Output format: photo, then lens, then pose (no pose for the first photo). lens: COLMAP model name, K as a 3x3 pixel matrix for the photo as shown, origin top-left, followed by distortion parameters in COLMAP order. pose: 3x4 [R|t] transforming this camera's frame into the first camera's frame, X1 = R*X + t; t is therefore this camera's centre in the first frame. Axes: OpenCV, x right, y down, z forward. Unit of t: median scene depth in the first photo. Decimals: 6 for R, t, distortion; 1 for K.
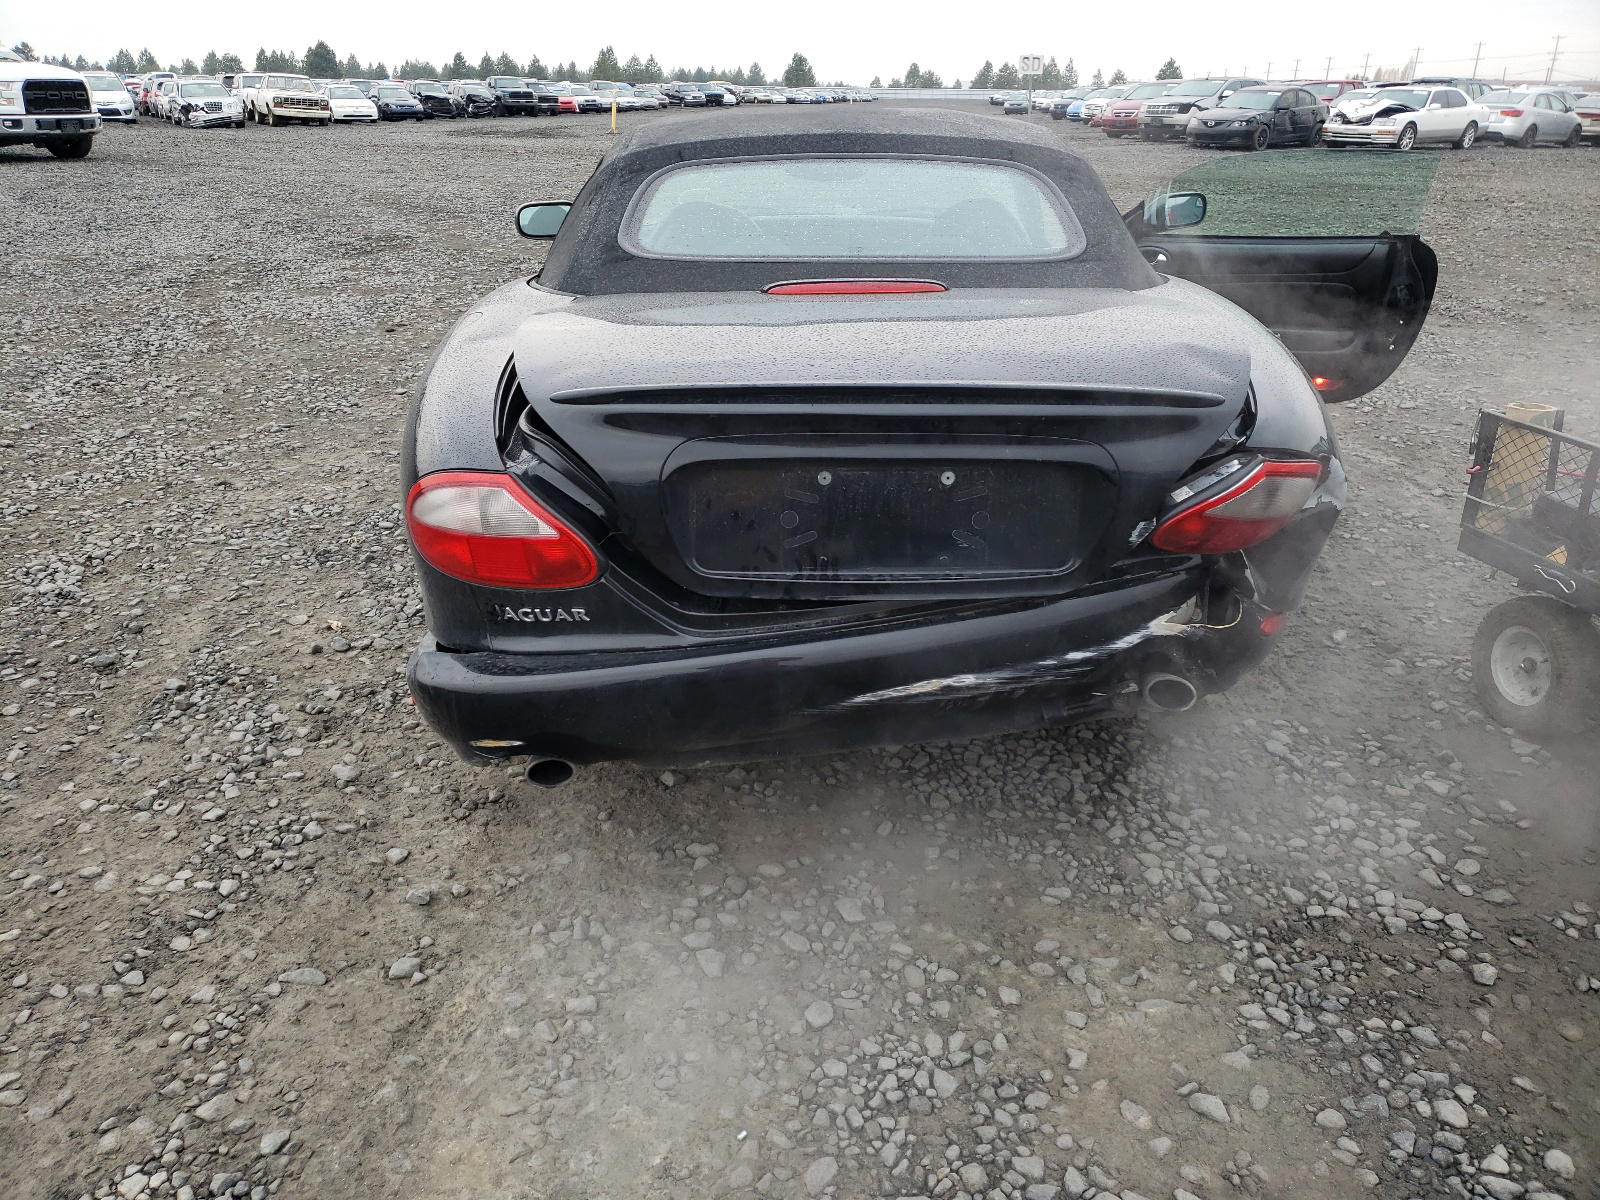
lens RADIAL K [[1242.0, 0, 799.7], [0, 1242.0, 589.1], [0, 0, 1]] dist [0.002488, 0.031816]
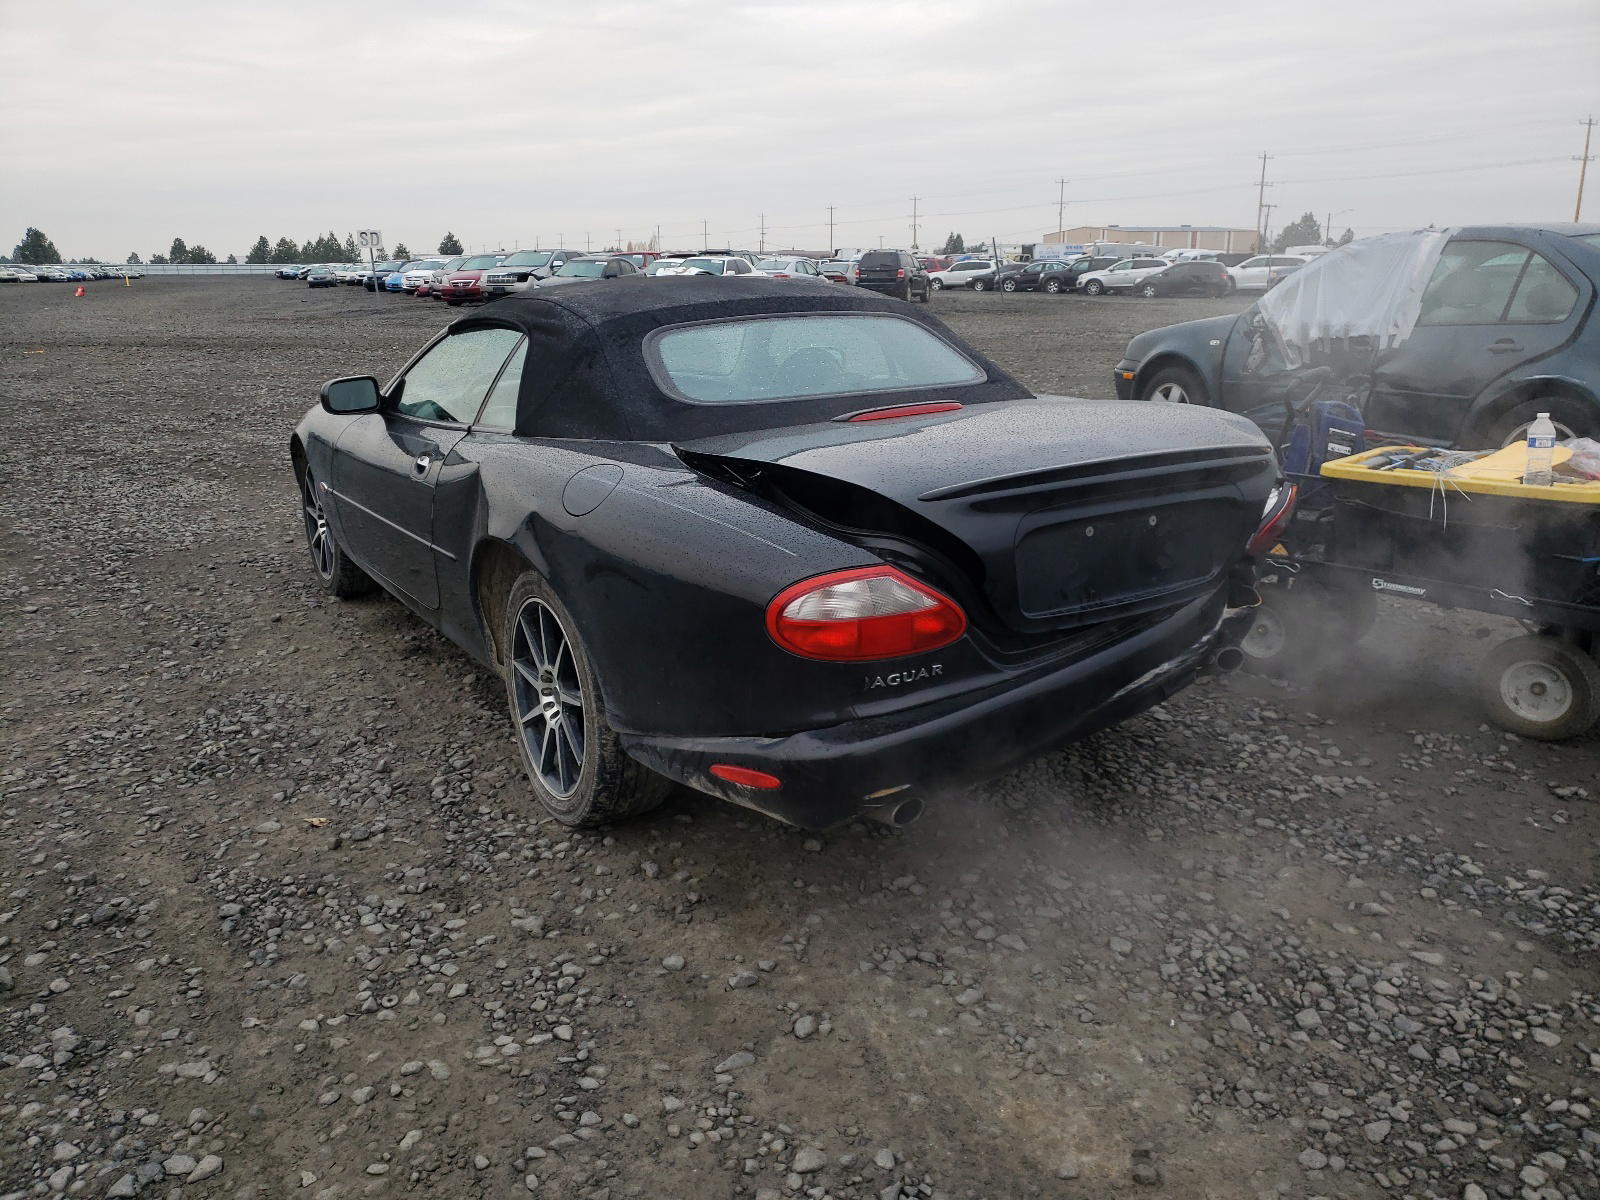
lens RADIAL K [[1242.0, 0, 798.7], [0, 1242.0, 609.9], [0, 0, 1]] dist [0.002488, 0.031816]
pose [[0.853833, -0.158176, 0.495933, -0.639653], [0.210954, 0.976119, -0.051862, -0.001907], [-0.475887, 0.148901, 0.866811, -0.010993]]
